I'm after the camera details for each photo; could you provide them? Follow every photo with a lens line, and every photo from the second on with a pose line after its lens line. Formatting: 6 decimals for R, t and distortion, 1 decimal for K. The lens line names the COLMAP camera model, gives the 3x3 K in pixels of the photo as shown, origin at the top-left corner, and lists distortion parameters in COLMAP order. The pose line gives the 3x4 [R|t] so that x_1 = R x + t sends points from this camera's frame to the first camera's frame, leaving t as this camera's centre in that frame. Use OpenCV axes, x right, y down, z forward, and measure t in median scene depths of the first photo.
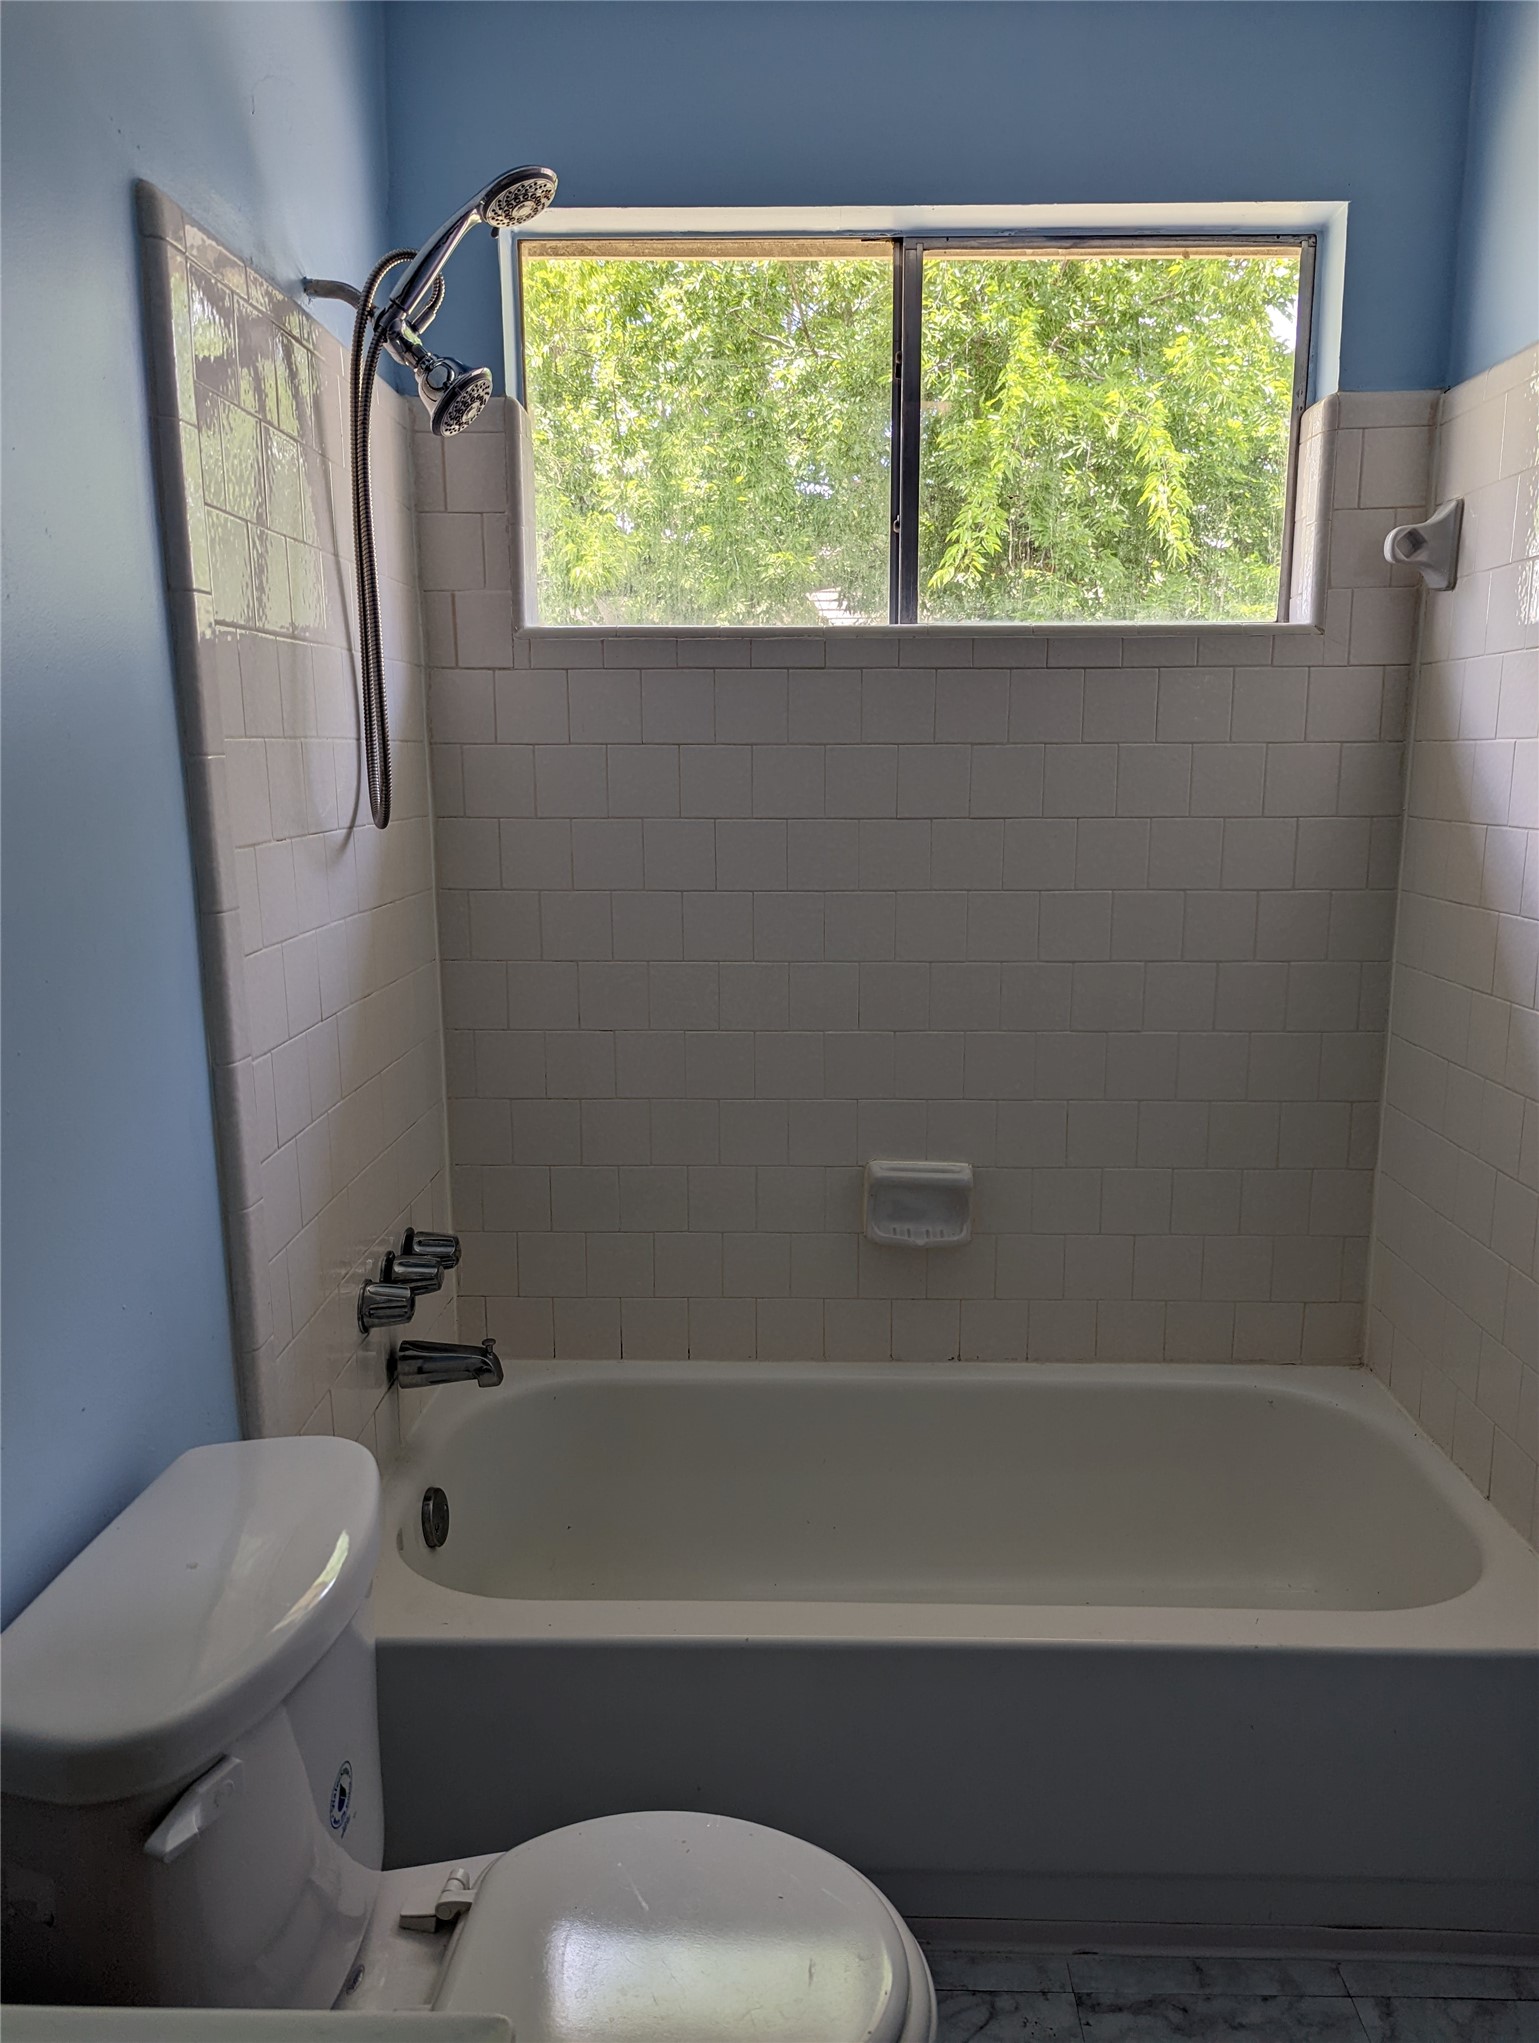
lens RADIAL K [[1437.7, 0, 786.5], [0, 1437.7, 1024.7], [0, 0, 1]] dist [0.054301, -0.048546]
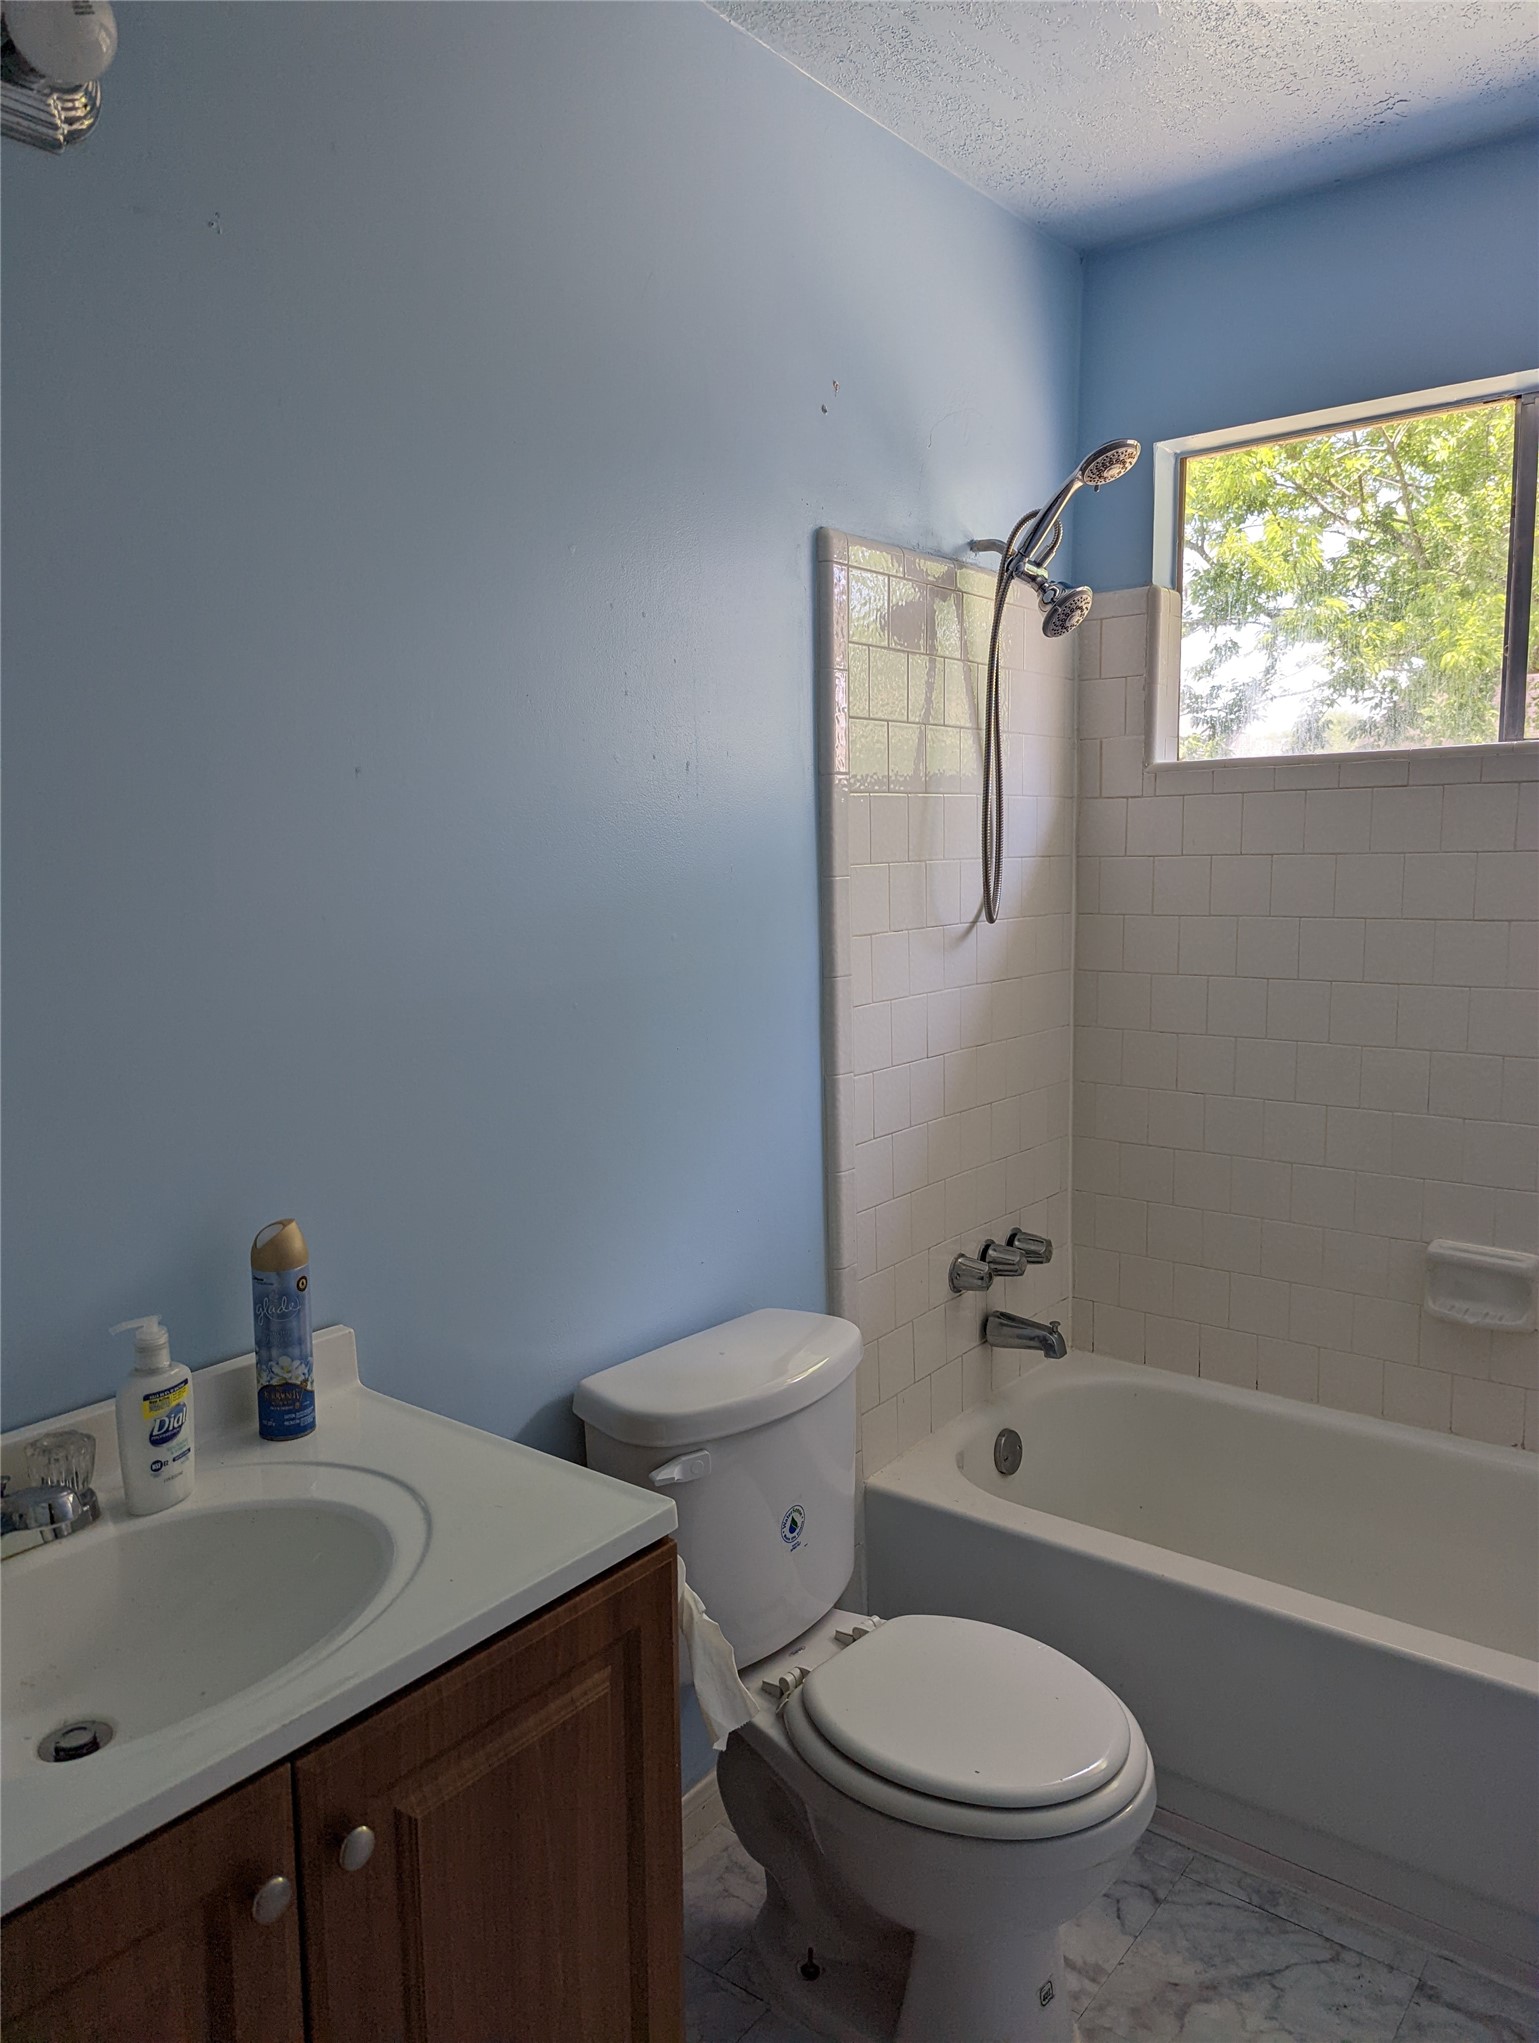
lens RADIAL K [[1437.7, 0, 766.0], [0, 1437.7, 1032.0], [0, 0, 1]] dist [0.054301, -0.048546]
pose [[0.798895, 0.067165, -0.597708, 0.331892], [-0.096355, 0.995203, -0.016955, 0.009465], [0.593702, 0.071138, 0.801534, -0.190545]]
